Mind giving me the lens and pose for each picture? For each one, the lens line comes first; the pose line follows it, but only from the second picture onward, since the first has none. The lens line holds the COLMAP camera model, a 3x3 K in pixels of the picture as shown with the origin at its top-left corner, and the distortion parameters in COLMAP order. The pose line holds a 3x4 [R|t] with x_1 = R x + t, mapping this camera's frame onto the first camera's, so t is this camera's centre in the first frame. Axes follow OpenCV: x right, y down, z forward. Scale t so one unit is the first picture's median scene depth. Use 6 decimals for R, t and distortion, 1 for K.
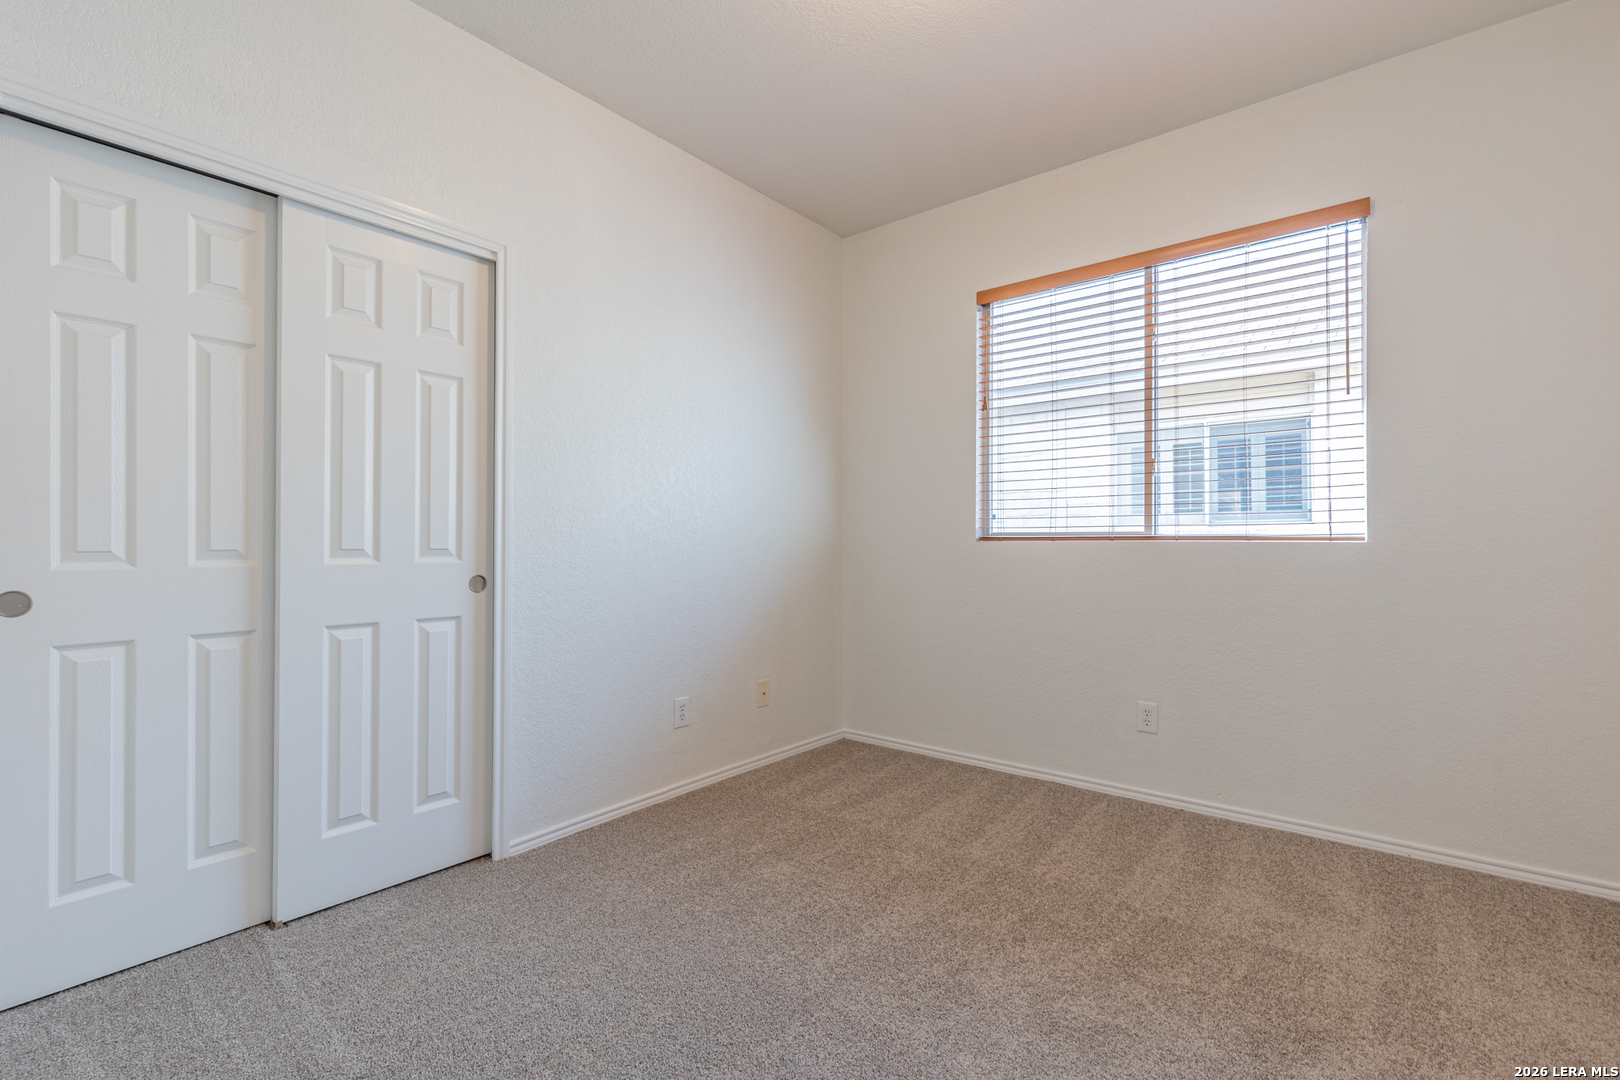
lens RADIAL K [[731.9, 0, 815.8], [0, 731.9, 544.2], [0, 0, 1]] dist [-0.000085, -0.000527]
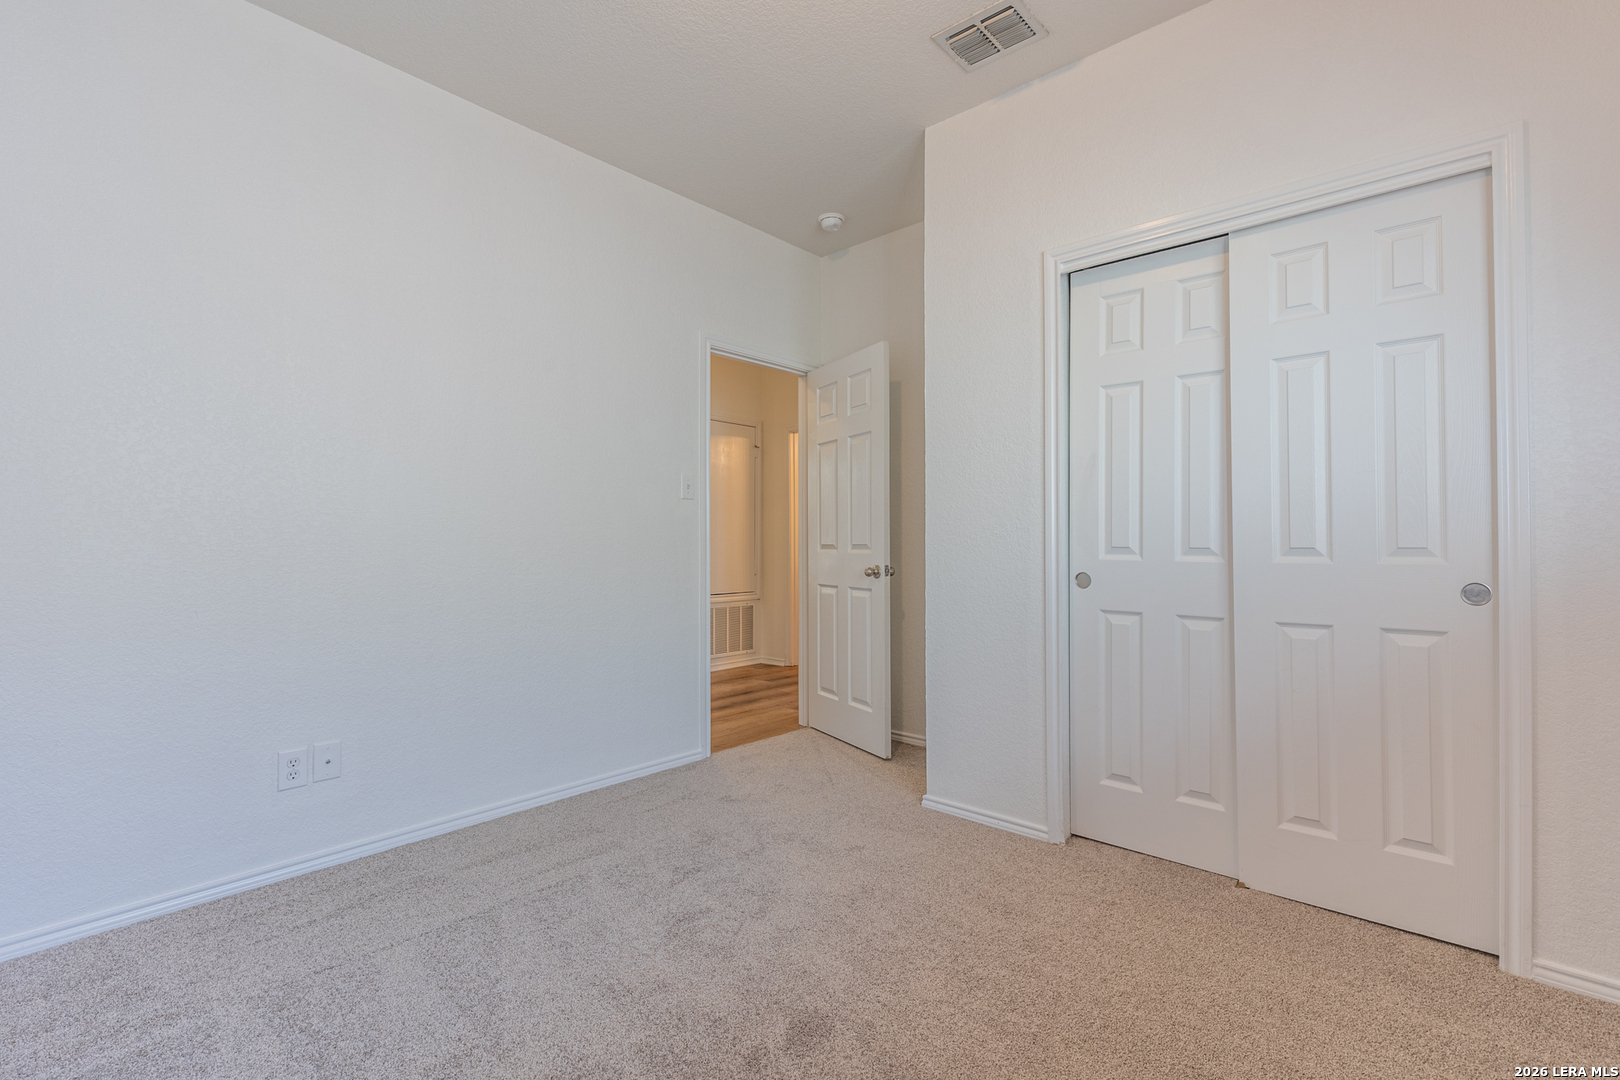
lens RADIAL K [[721.0, 0, 816.9], [0, 721.0, 533.7], [0, 0, 1]] dist [0.001571, 0.000906]
pose [[-0.037379, -0.009262, -0.999258, 0.432263], [-0.001156, 0.999957, -0.009225, -0.003305], [0.999300, 0.000810, -0.037389, 0.449755]]
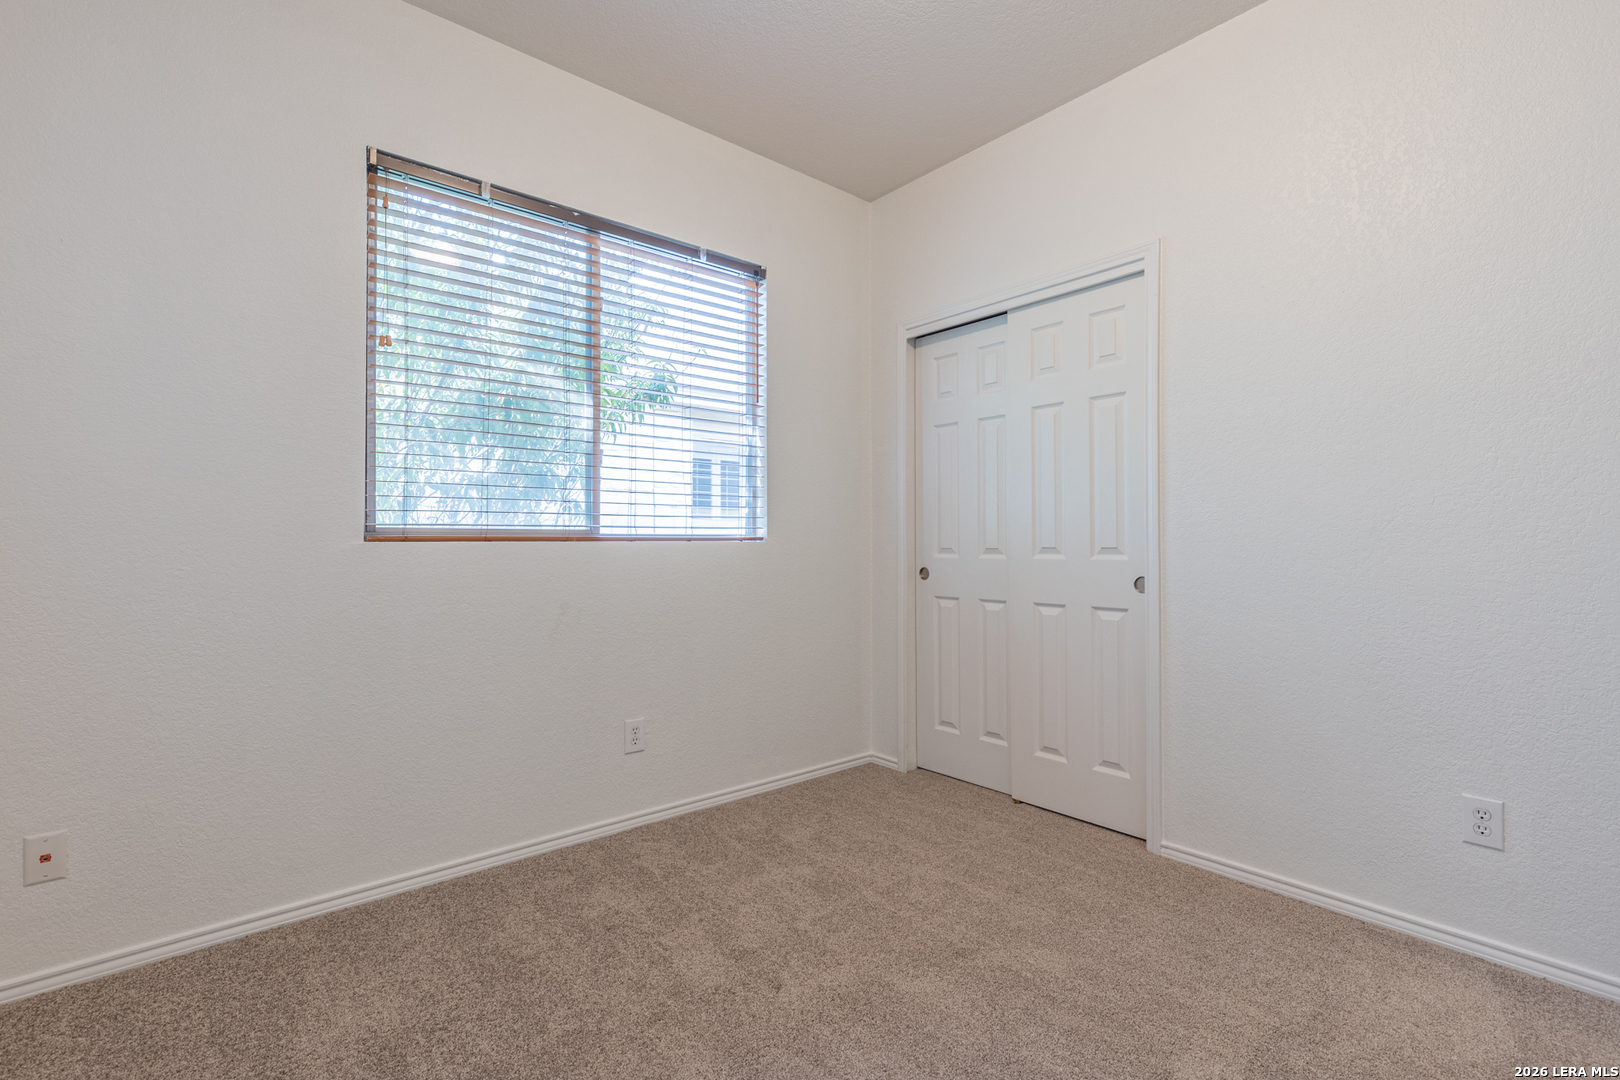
lens RADIAL K [[731.9, 0, 815.8], [0, 731.9, 544.2], [0, 0, 1]] dist [-0.000085, -0.000527]
pose [[-0.180229, 0.000035, -0.983625, 0.894560], [0.002640, 0.999996, -0.000448, -0.000332], [0.983621, -0.002678, -0.180229, 0.986569]]
